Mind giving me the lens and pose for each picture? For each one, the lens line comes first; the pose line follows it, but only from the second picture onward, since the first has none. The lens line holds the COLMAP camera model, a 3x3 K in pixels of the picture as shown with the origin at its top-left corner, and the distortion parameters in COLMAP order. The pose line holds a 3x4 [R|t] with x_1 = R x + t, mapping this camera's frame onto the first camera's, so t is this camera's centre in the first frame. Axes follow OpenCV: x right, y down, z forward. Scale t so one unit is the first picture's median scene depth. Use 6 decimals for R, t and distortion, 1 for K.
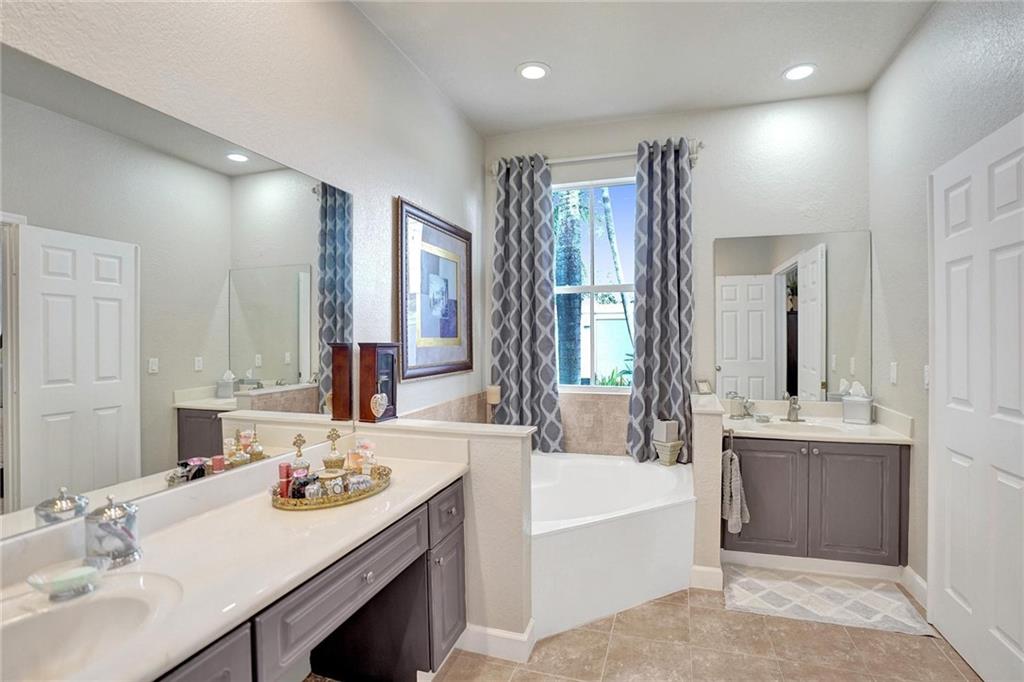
lens RADIAL K [[492.8, 0, 515.2], [0, 492.8, 338.4], [0, 0, 1]] dist [-0.075794, 0.032248]
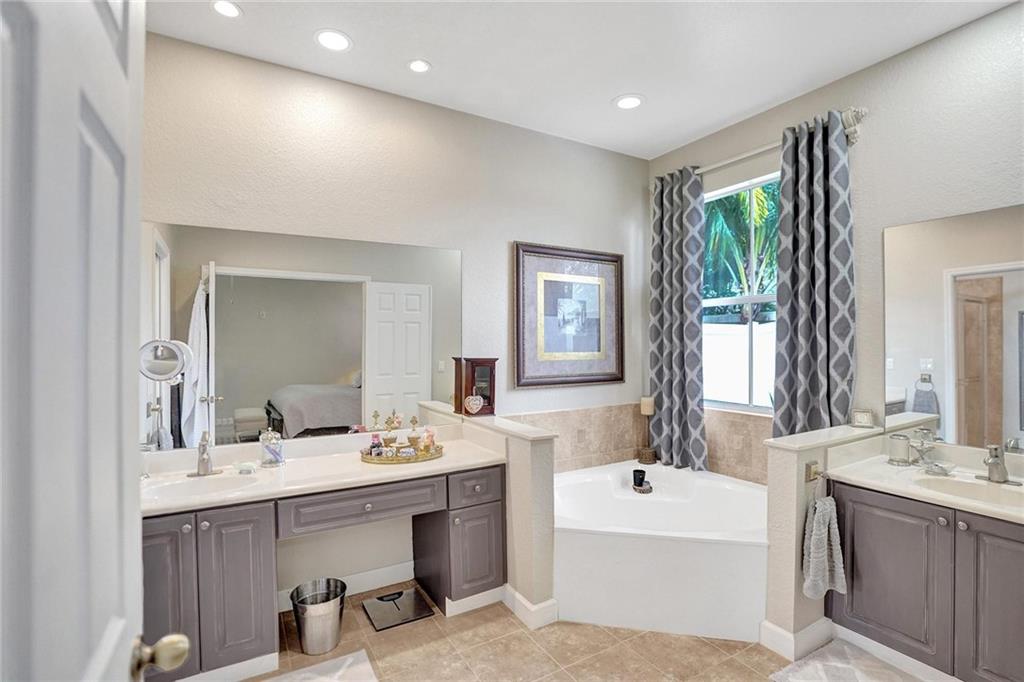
lens RADIAL K [[476.5, 0, 512.0], [0, 476.5, 341.0], [0, 0, 1]] dist [-0.083581, 0.027453]
pose [[0.743569, -0.001693, -0.668657, 0.453166], [-0.000224, 0.999996, -0.002781, -0.022948], [0.668659, 0.002218, 0.743566, 0.064160]]
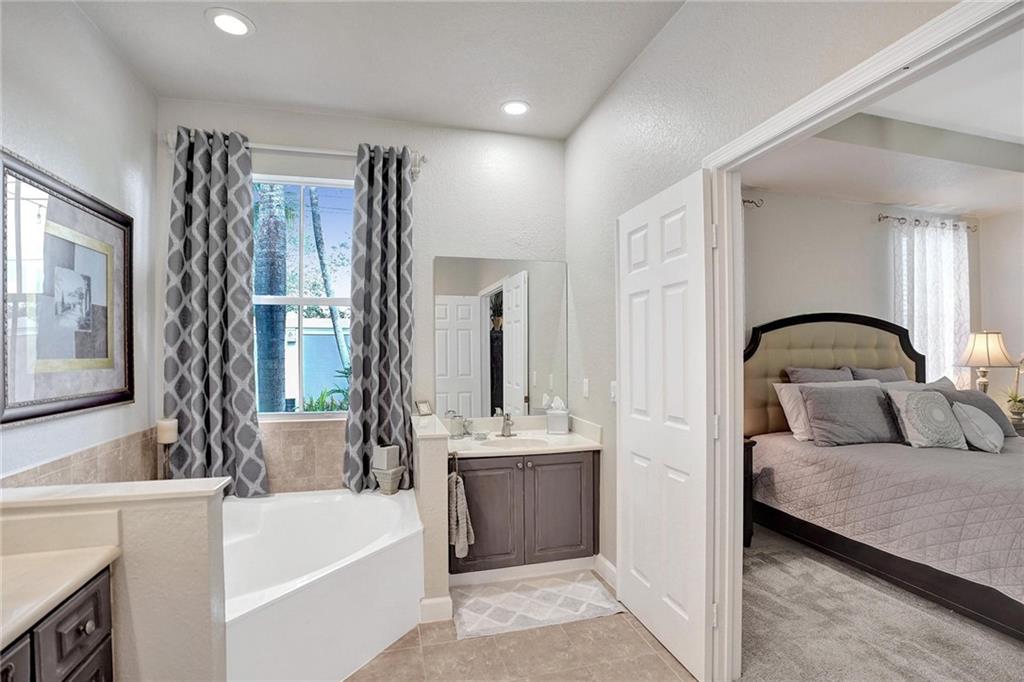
lens RADIAL K [[488.2, 0, 514.4], [0, 488.2, 352.2], [0, 0, 1]] dist [-0.077764, 0.032489]
pose [[0.834824, 0.001232, 0.550515, 0.003700], [0.000584, 0.999995, -0.003124, -0.007645], [-0.550516, 0.002930, 0.834819, 0.090307]]
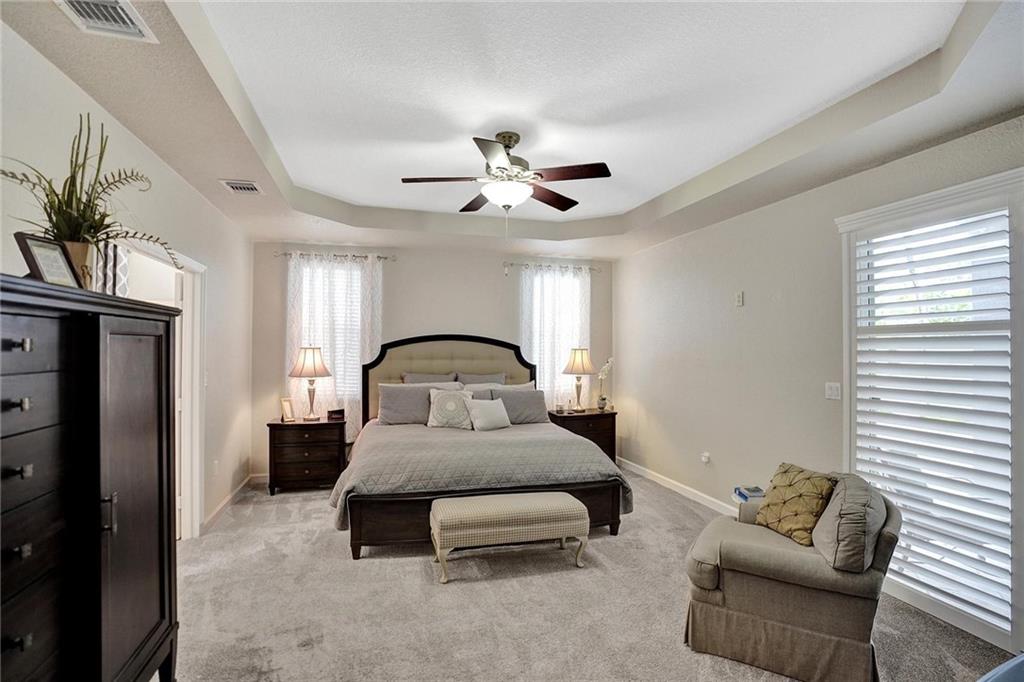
lens RADIAL K [[484.0, 0, 511.3], [0, 484.0, 346.8], [0, 0, 1]] dist [-0.074195, 0.030084]
pose [[0.833532, 0.012238, 0.552335, 0.560808], [-0.009238, 0.999924, -0.008215, -0.053772], [-0.552394, 0.001746, 0.833582, -0.912288]]
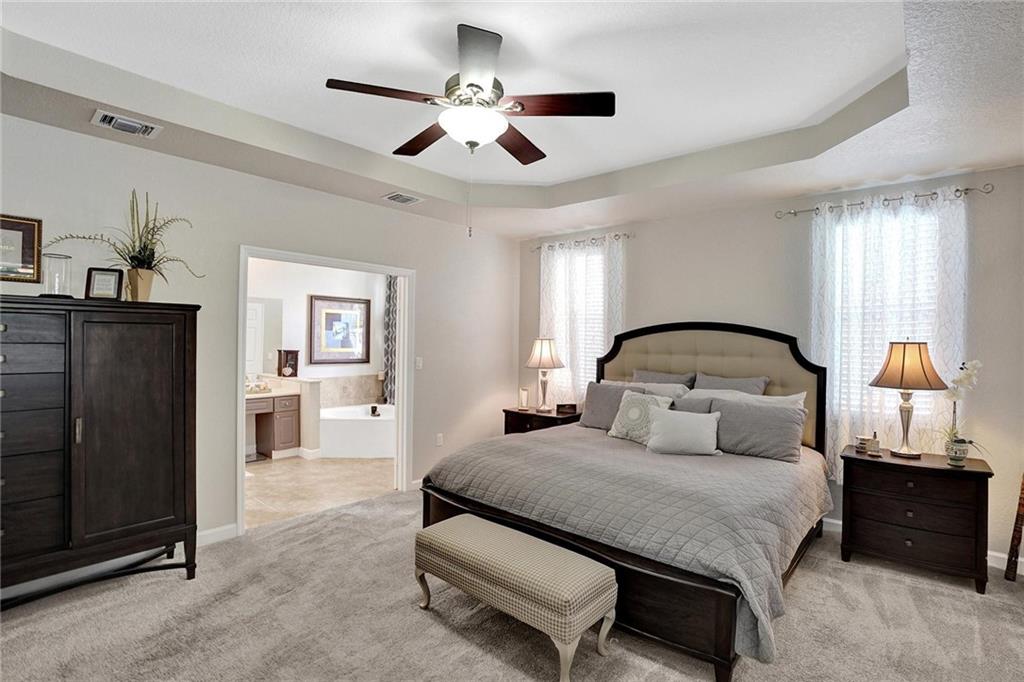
lens RADIAL K [[487.8, 0, 512.0], [0, 487.8, 341.0], [0, 0, 1]] dist [-0.070632, 0.026791]
pose [[0.920068, 0.018728, -0.391311, 1.392744], [-0.019718, 0.999804, 0.001490, -0.050838], [0.391263, 0.006345, 0.920257, -0.749795]]
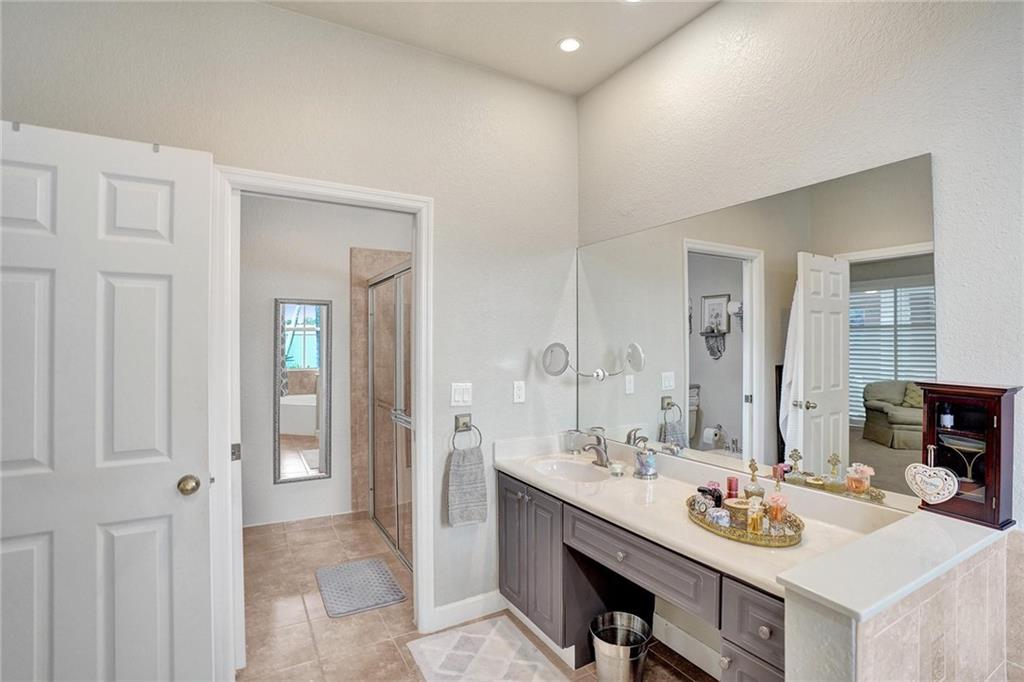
lens RADIAL K [[492.8, 0, 515.2], [0, 492.8, 338.4], [0, 0, 1]] dist [-0.075794, 0.032248]
pose [[-0.671881, 0.001571, -0.740657, 0.336318], [0.002255, 0.999997, 0.000076, -0.030226], [0.740655, -0.001619, -0.671883, 0.677492]]
